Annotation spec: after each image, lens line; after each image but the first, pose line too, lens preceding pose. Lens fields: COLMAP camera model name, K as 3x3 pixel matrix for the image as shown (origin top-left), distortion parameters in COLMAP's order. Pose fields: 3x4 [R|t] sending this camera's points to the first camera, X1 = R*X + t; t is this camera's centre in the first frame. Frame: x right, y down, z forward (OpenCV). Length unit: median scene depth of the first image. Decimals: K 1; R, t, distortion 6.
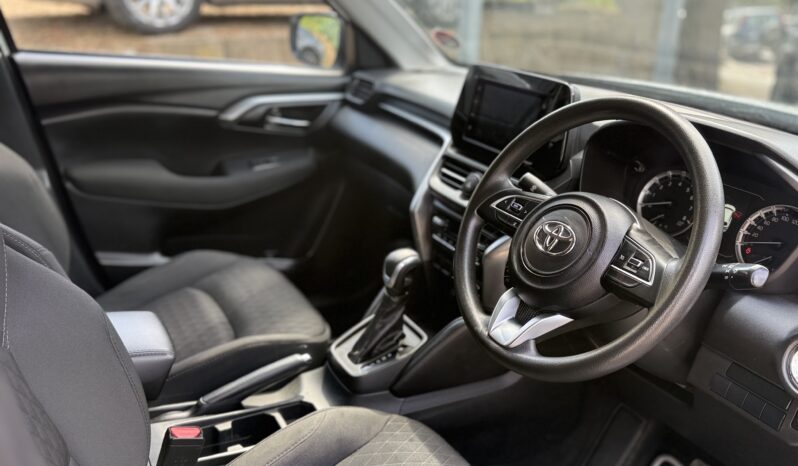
lens RADIAL K [[636.6, 0, 400.2], [0, 636.6, 235.6], [0, 0, 1]] dist [0.102580, -0.197476]
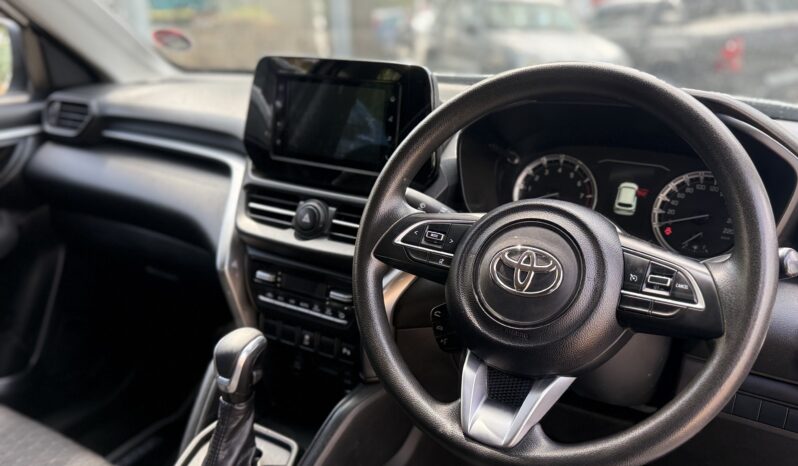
lens RADIAL K [[636.6, 0, 400.2], [0, 636.6, 235.6], [0, 0, 1]] dist [0.102580, -0.197476]
pose [[0.870375, -0.206868, 0.446825, -0.129286], [0.217604, 0.975640, 0.027822, -0.059199], [-0.441696, 0.073015, 0.894189, 0.315097]]
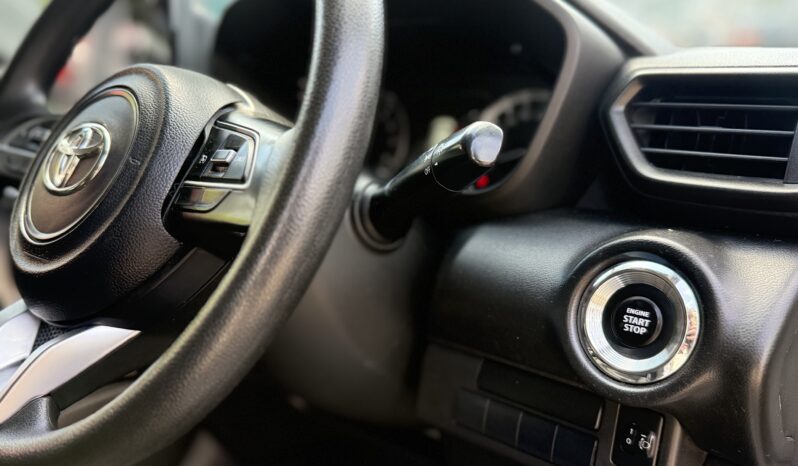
lens RADIAL K [[636.6, 0, 400.2], [0, 636.6, 235.6], [0, 0, 1]] dist [0.102580, -0.197476]
pose [[0.942253, -0.128246, 0.309374, 0.221423], [0.171734, 0.978100, -0.117591, 0.106565], [-0.287518, 0.163931, 0.943642, 0.376538]]
